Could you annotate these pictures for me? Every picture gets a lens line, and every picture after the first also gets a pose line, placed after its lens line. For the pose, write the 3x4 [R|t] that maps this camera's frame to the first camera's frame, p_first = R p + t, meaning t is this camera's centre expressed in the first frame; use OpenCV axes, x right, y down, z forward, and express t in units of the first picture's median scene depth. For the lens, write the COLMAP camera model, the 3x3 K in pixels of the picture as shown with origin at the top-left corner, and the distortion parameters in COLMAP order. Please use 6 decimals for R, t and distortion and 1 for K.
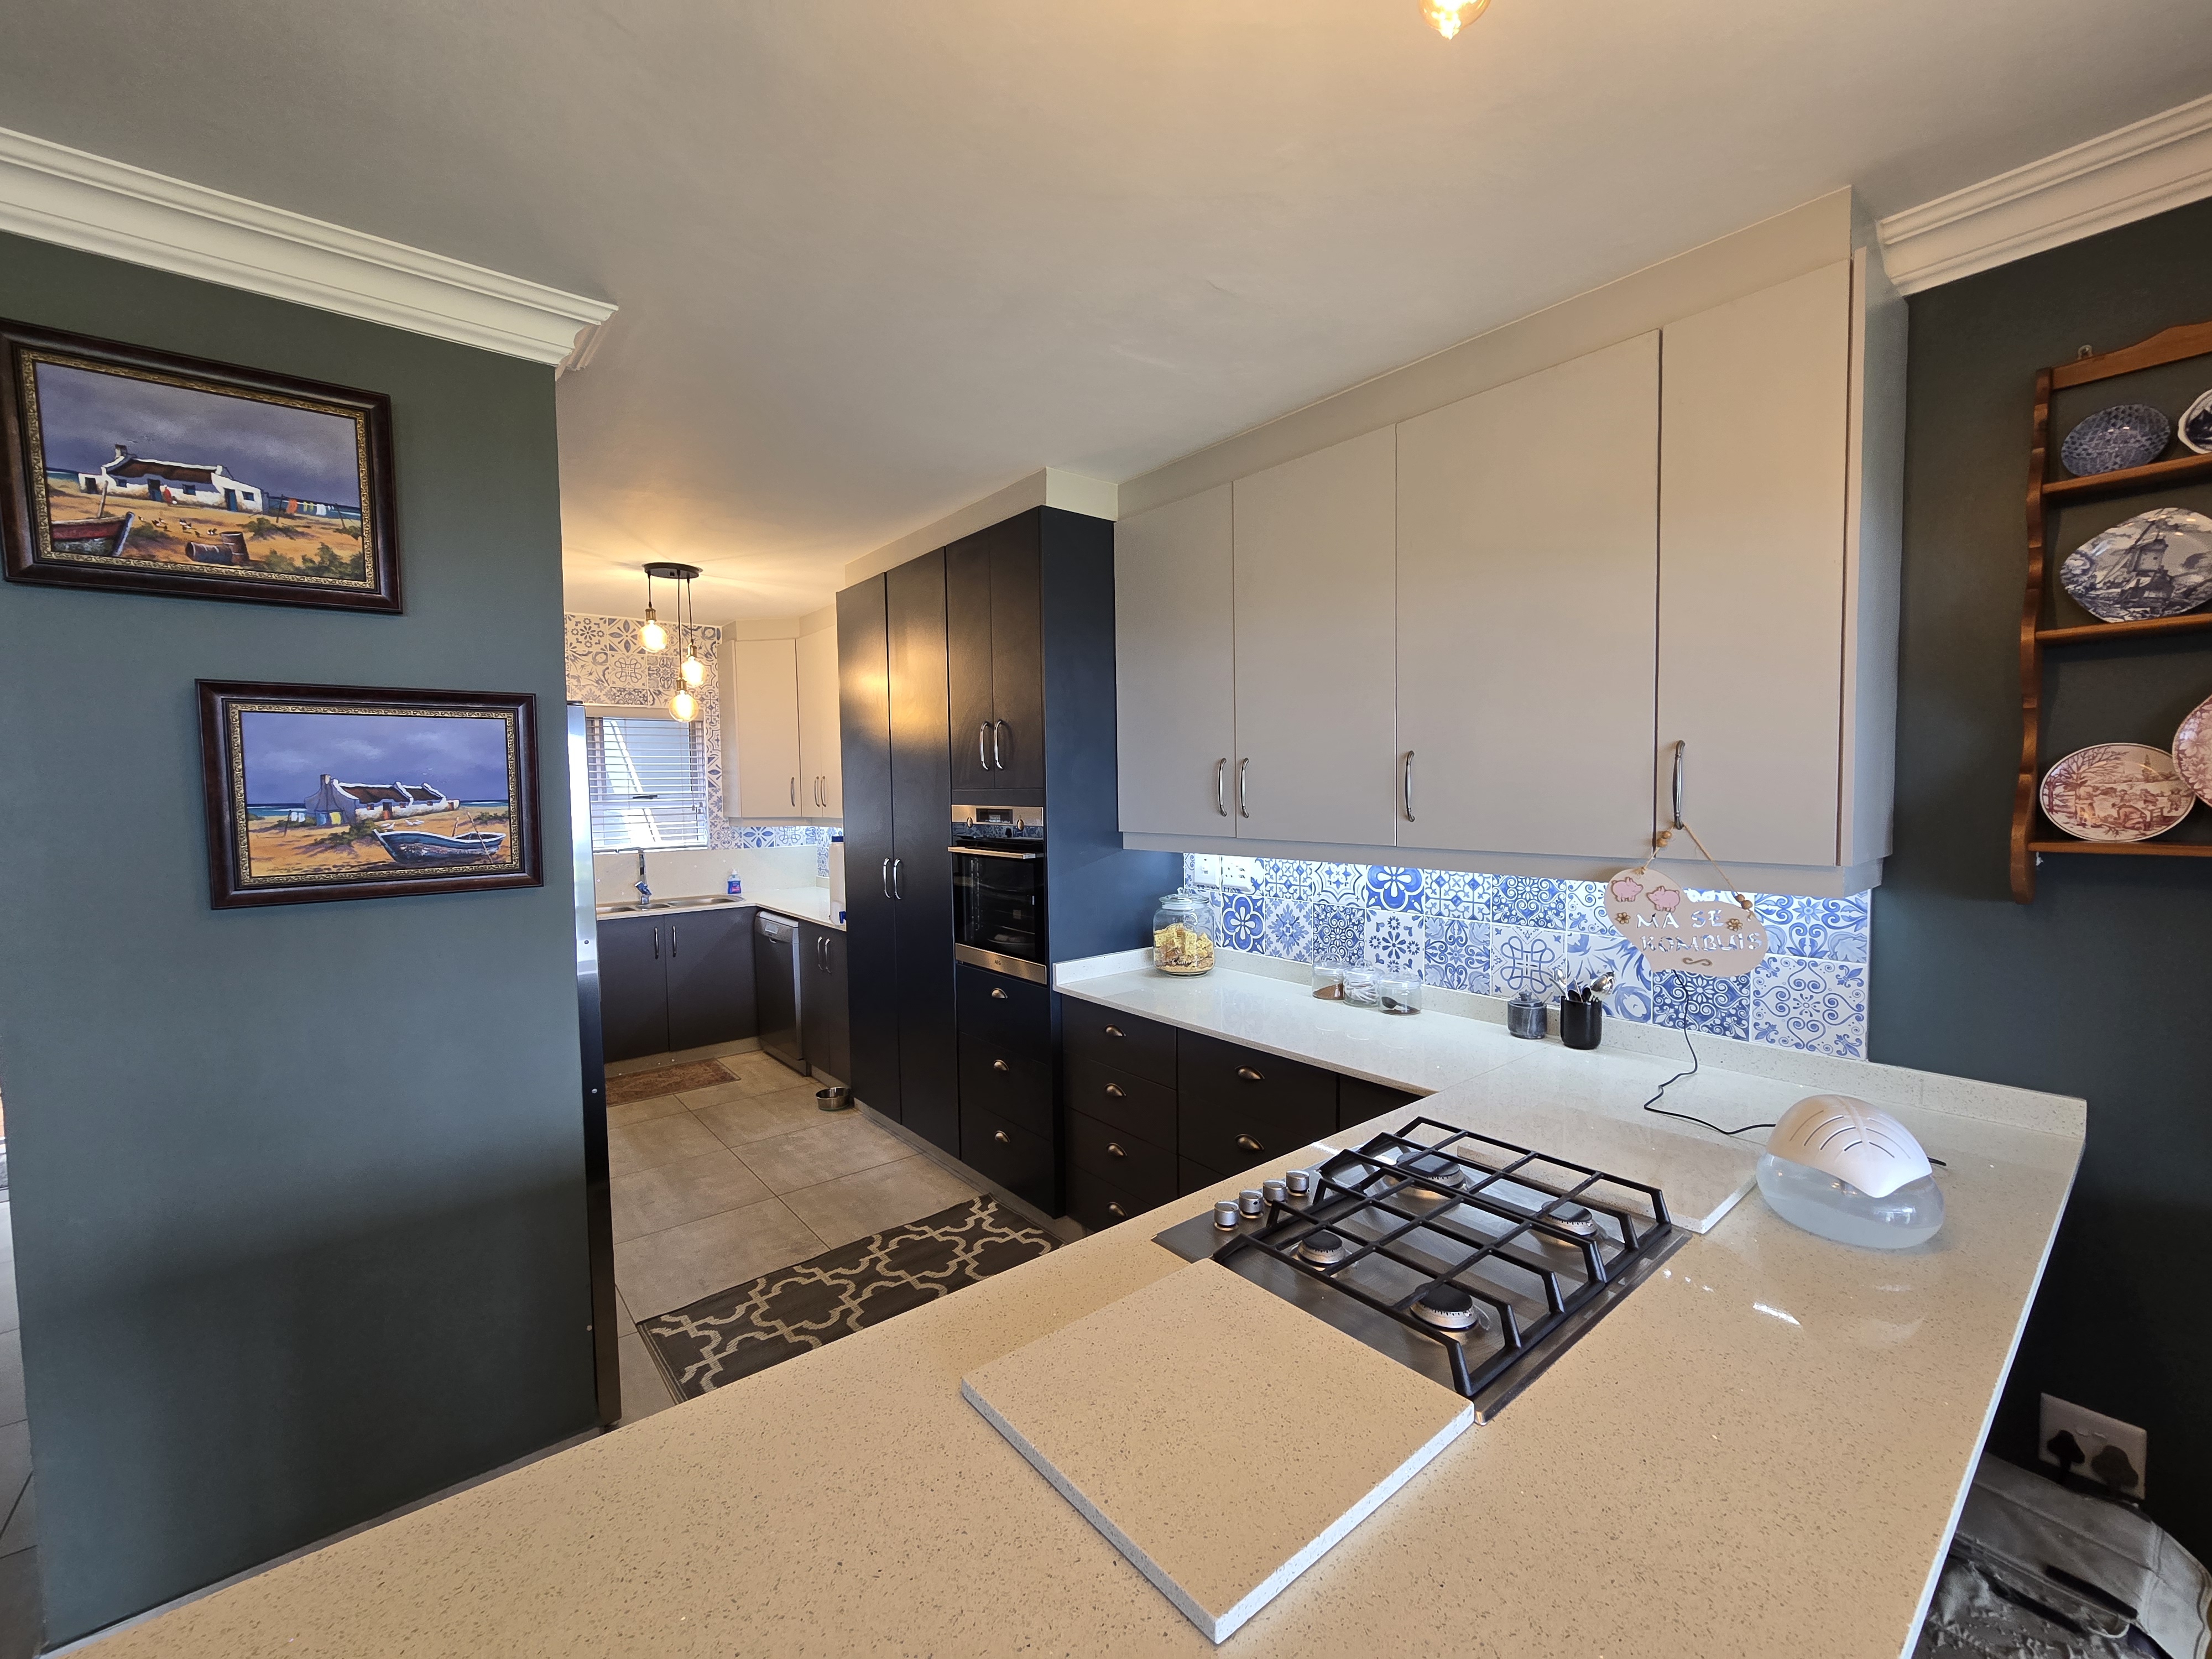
lens RADIAL K [[892.8, 0, 1100.5], [0, 892.8, 830.7], [0, 0, 1]] dist [0.000562, -0.002808]
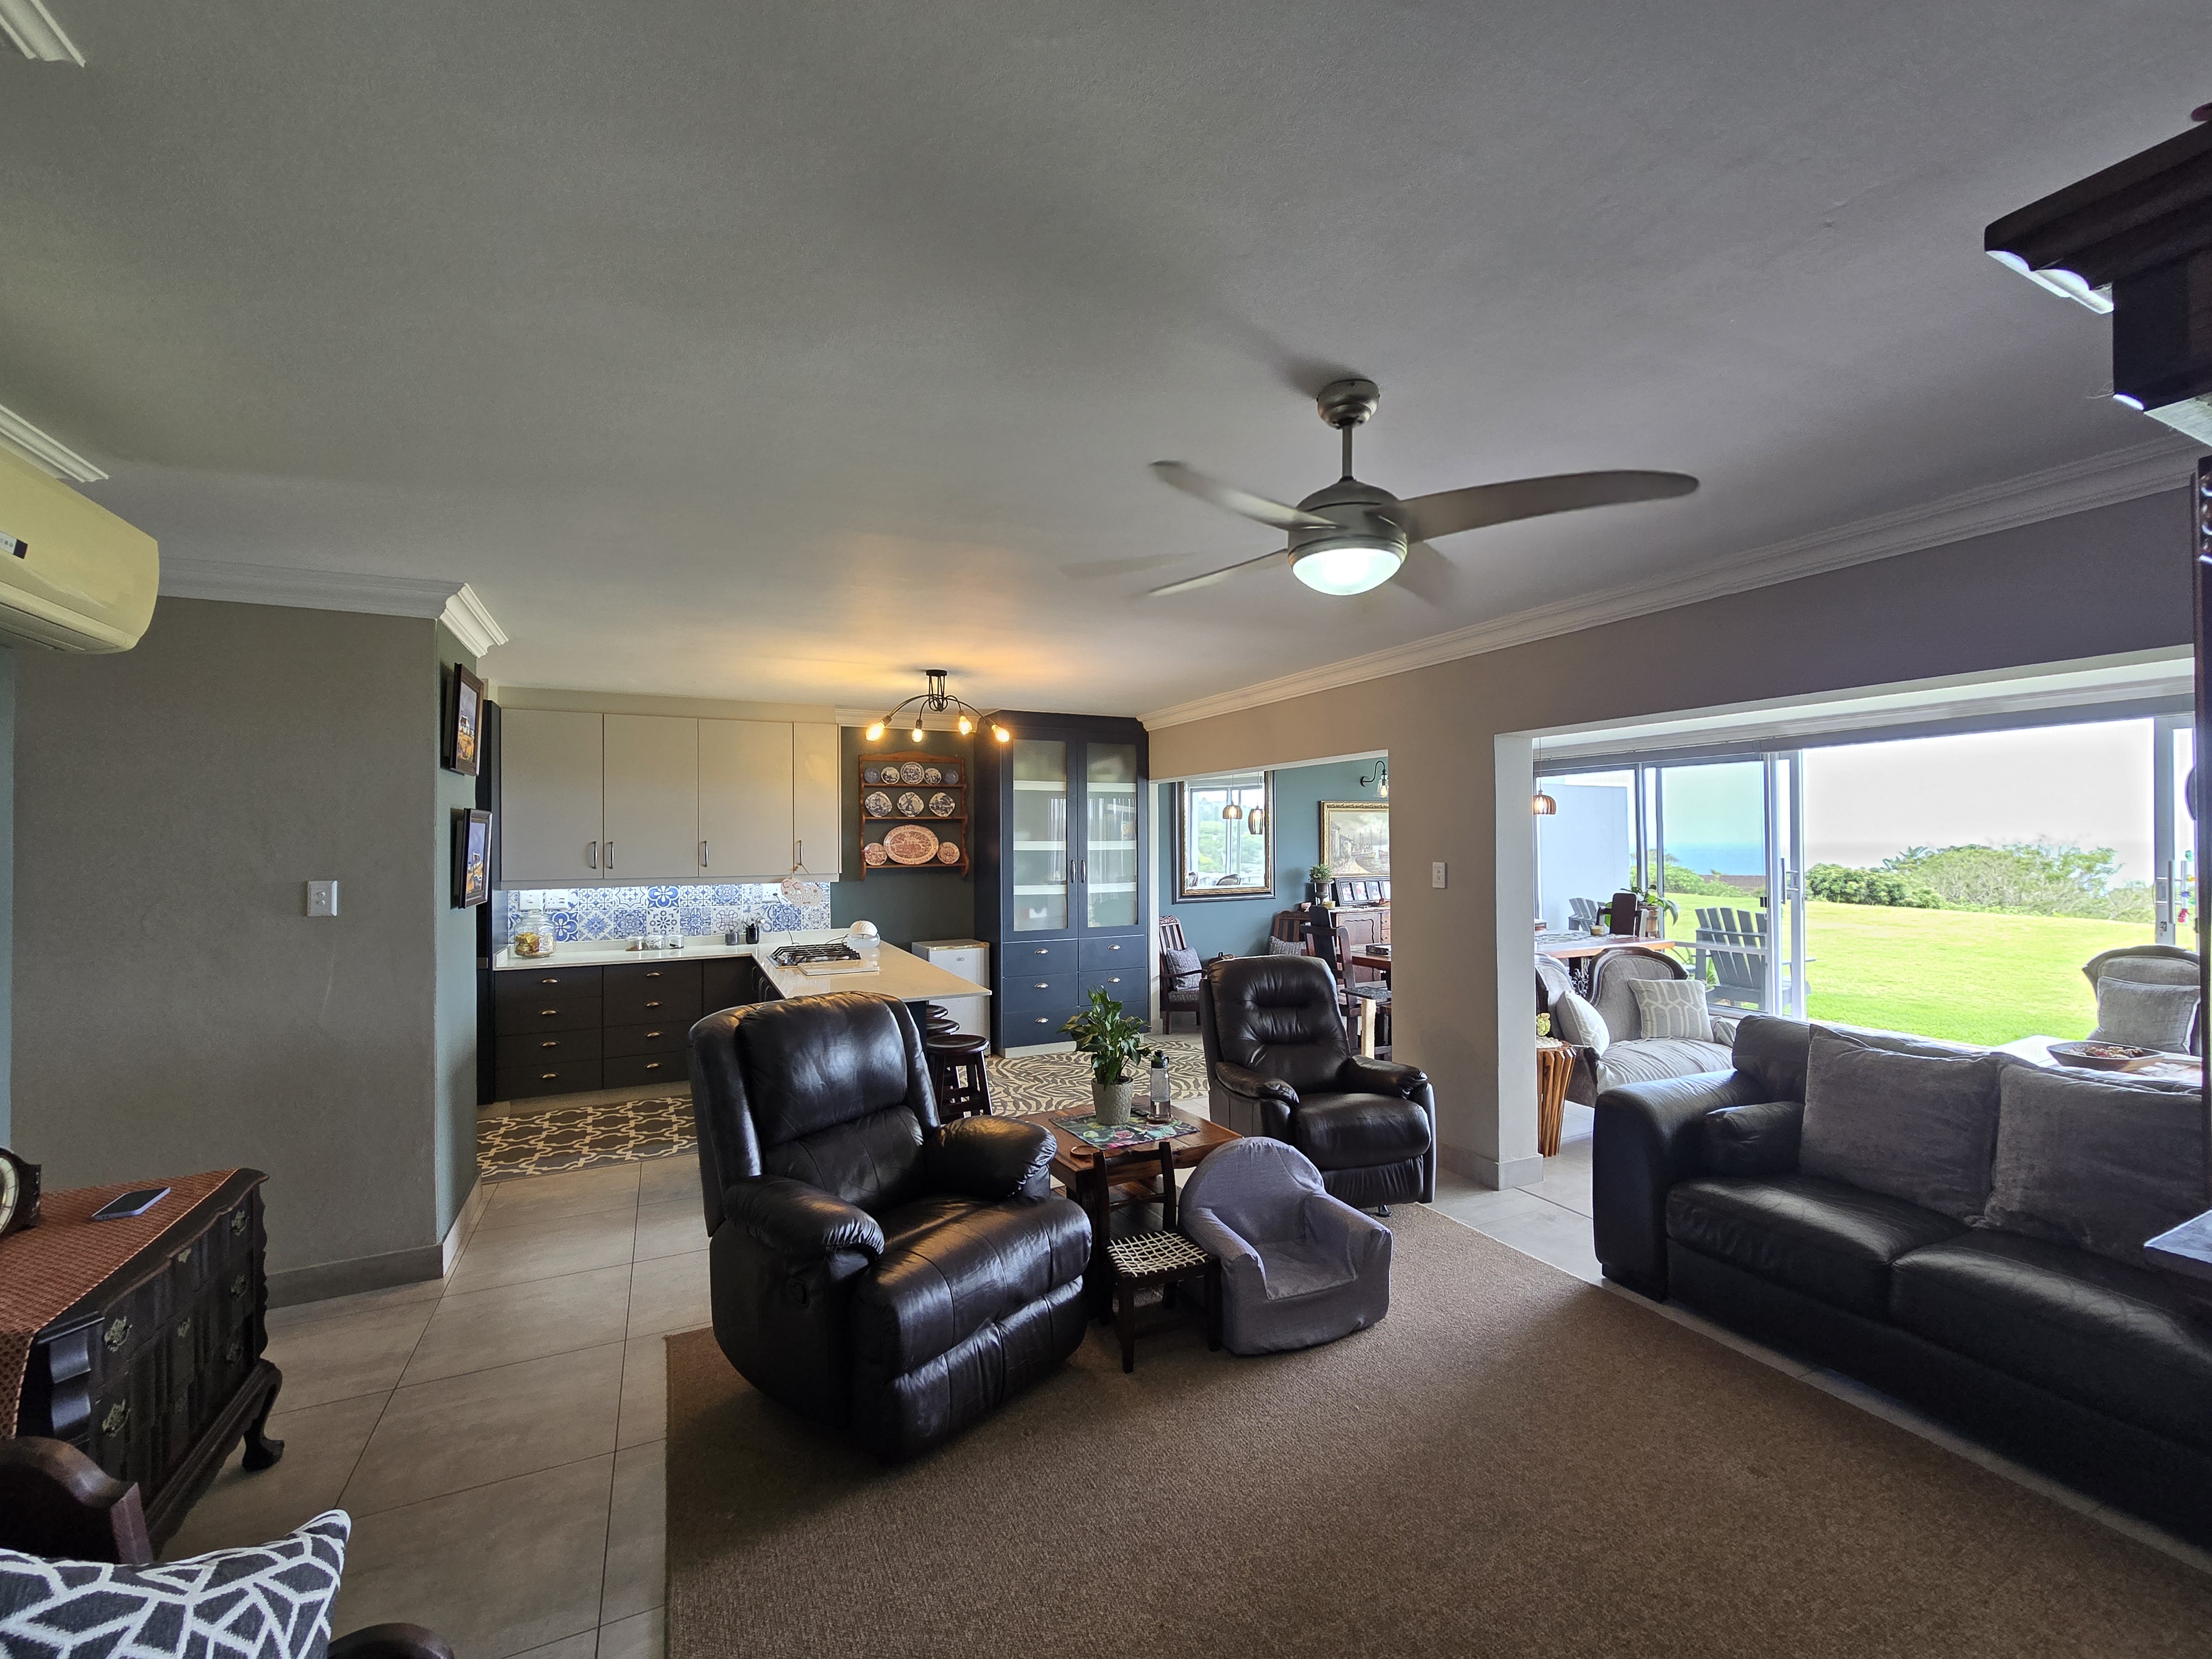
lens RADIAL K [[909.6, 0, 1130.2], [0, 909.6, 832.1], [0, 0, 1]] dist [0.007255, 0.000004]
pose [[0.211854, 0.020635, 0.977083, -1.675207], [0.053013, 0.998062, -0.032573, 0.034158], [-0.975862, 0.058699, 0.210350, -0.664837]]
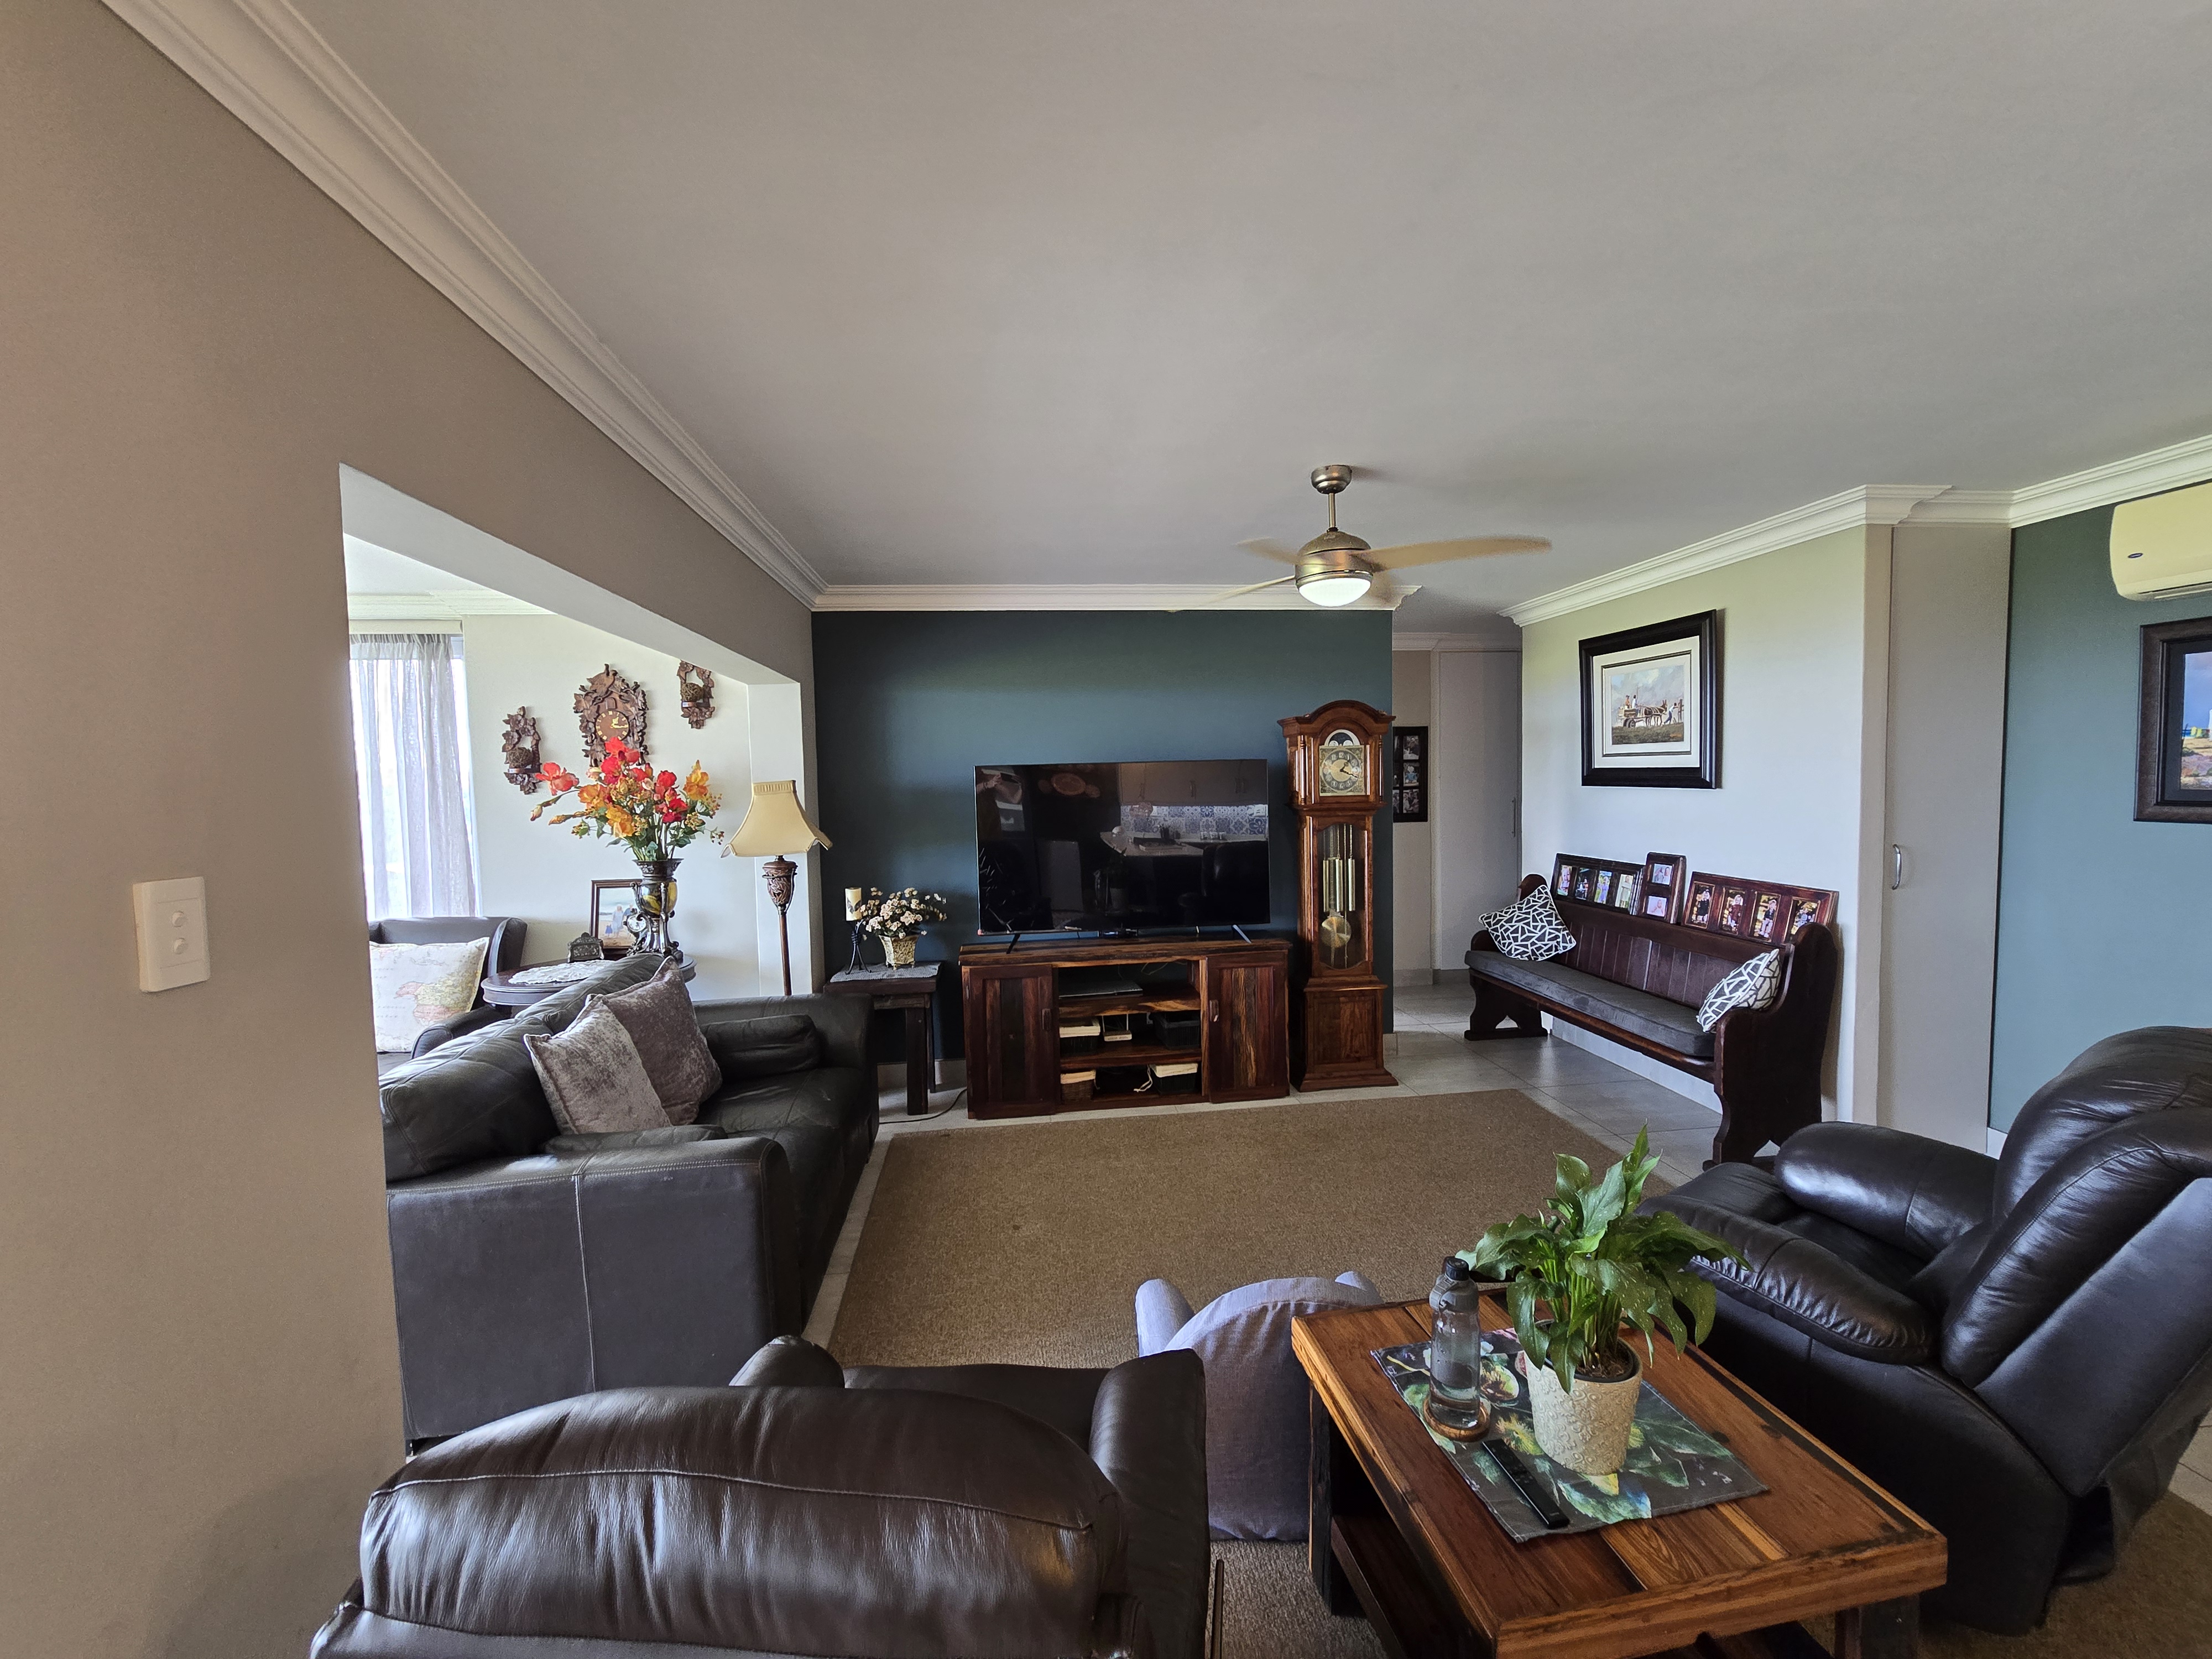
lens RADIAL K [[892.8, 0, 1100.5], [0, 892.8, 830.7], [0, 0, 1]] dist [0.000562, -0.002808]
pose [[-0.529800, 0.071734, -0.845084, 0.177871], [-0.014135, 0.995532, 0.093366, 0.006332], [0.848005, 0.061411, -0.526418, -0.350008]]
